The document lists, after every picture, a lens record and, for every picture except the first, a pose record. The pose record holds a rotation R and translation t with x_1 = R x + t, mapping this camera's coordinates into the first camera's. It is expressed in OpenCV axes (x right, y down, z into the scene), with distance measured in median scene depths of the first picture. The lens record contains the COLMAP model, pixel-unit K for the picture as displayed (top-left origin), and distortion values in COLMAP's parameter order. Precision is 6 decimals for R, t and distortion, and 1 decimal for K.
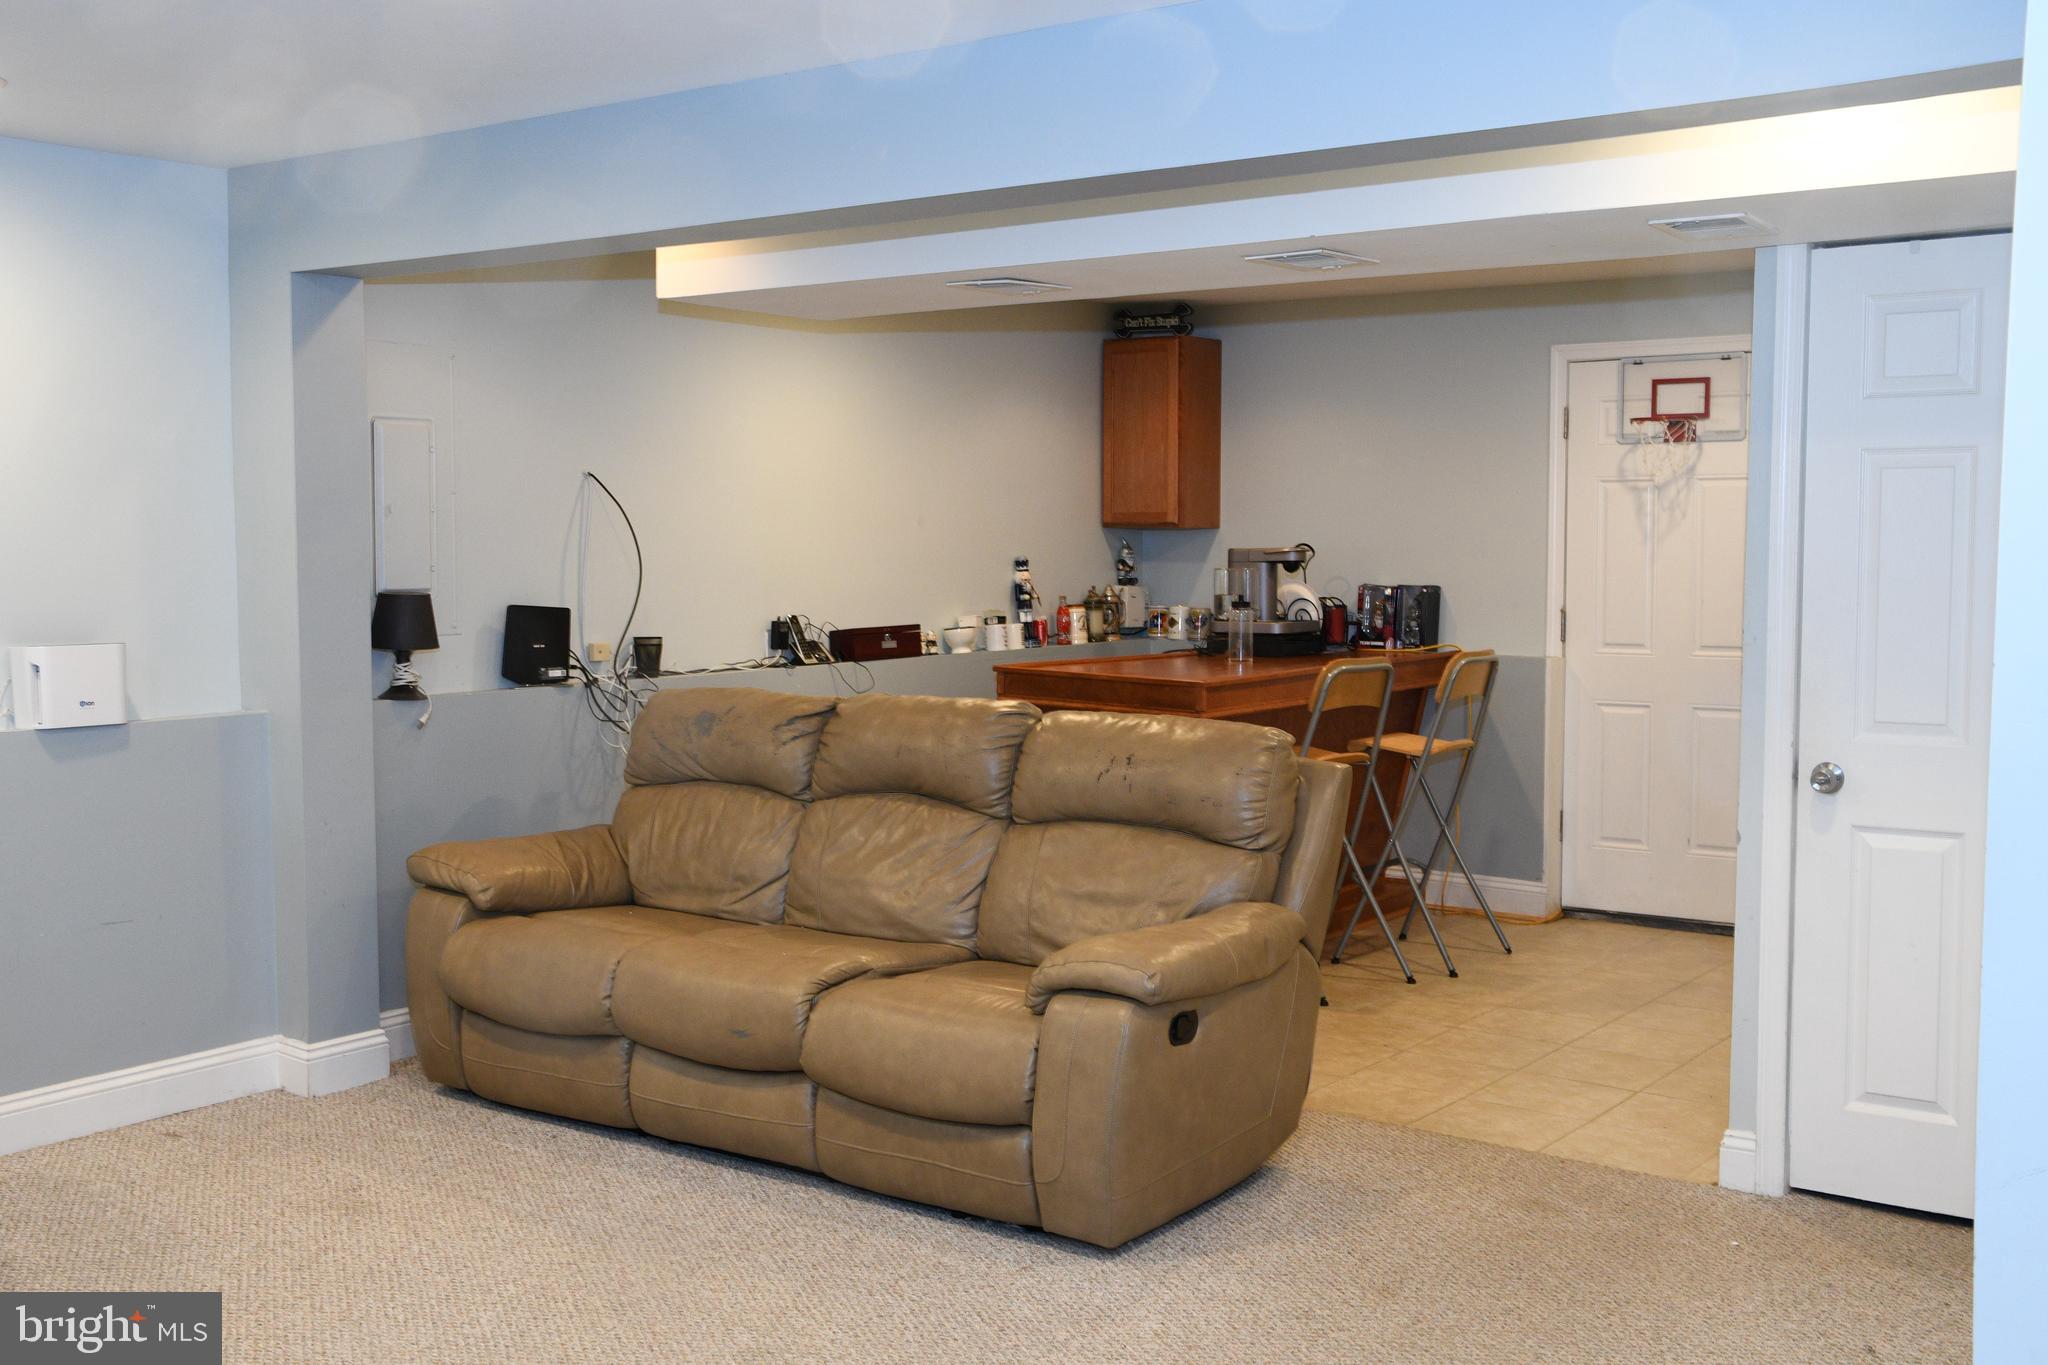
lens RADIAL K [[2038.5, 0, 1024.0], [0, 2038.5, 682.5], [0, 0, 1]] dist [-0.003143, -0.007242]
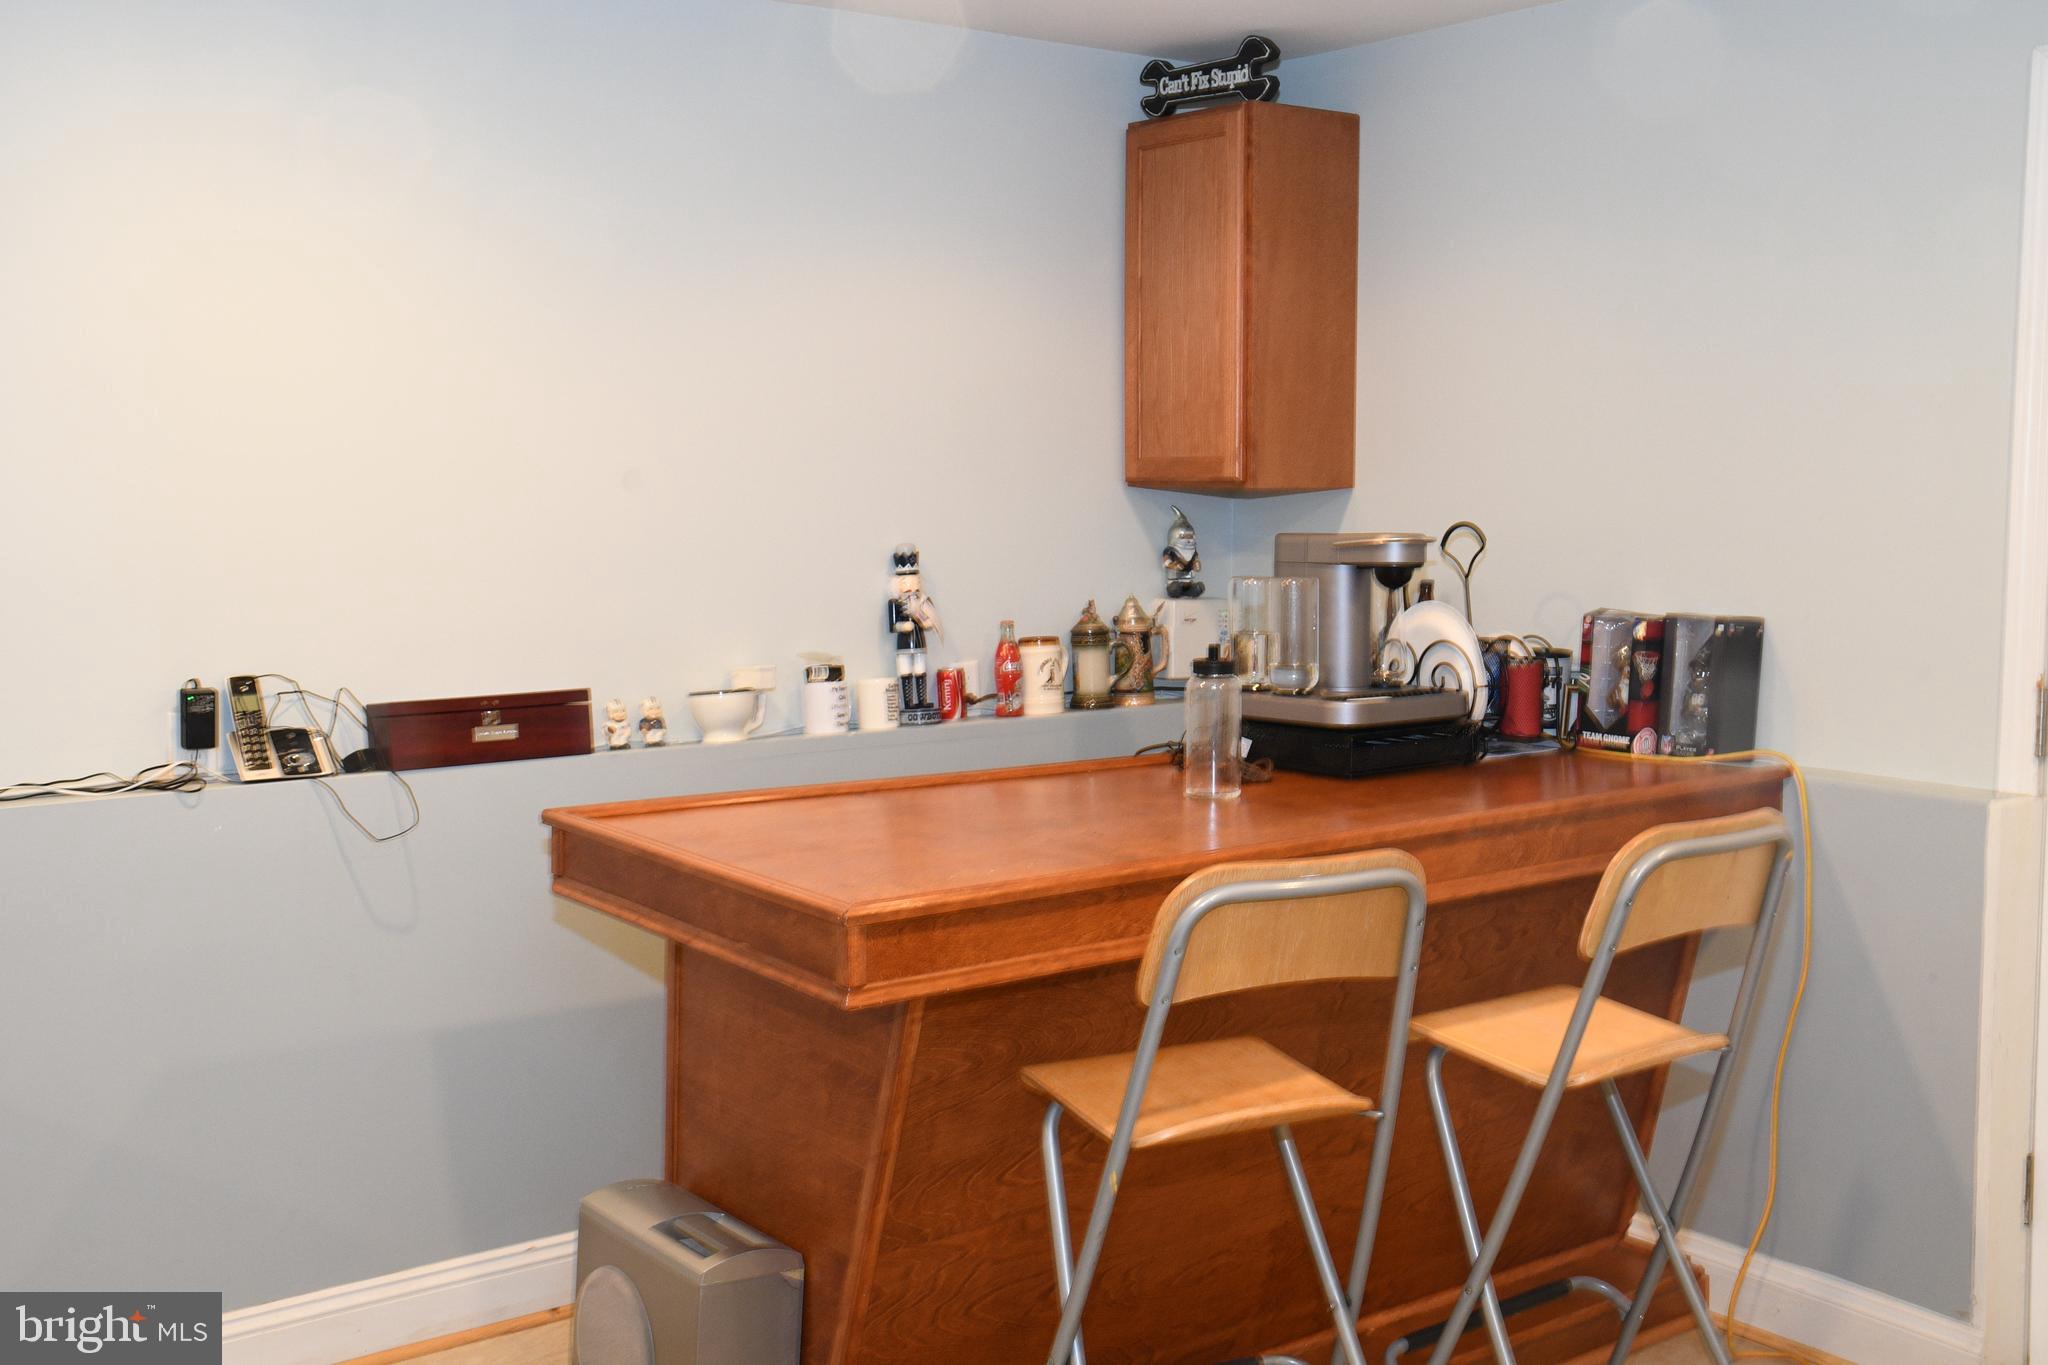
lens RADIAL K [[2130.4, 0, 1024.0], [0, 2130.4, 682.5], [0, 0, 1]] dist [0.004693, 0.006127]
pose [[0.960940, 0.025127, -0.275615, 0.175902], [-0.019649, 0.999551, 0.022619, -0.040484], [0.276059, -0.016320, 0.961002, 0.496303]]
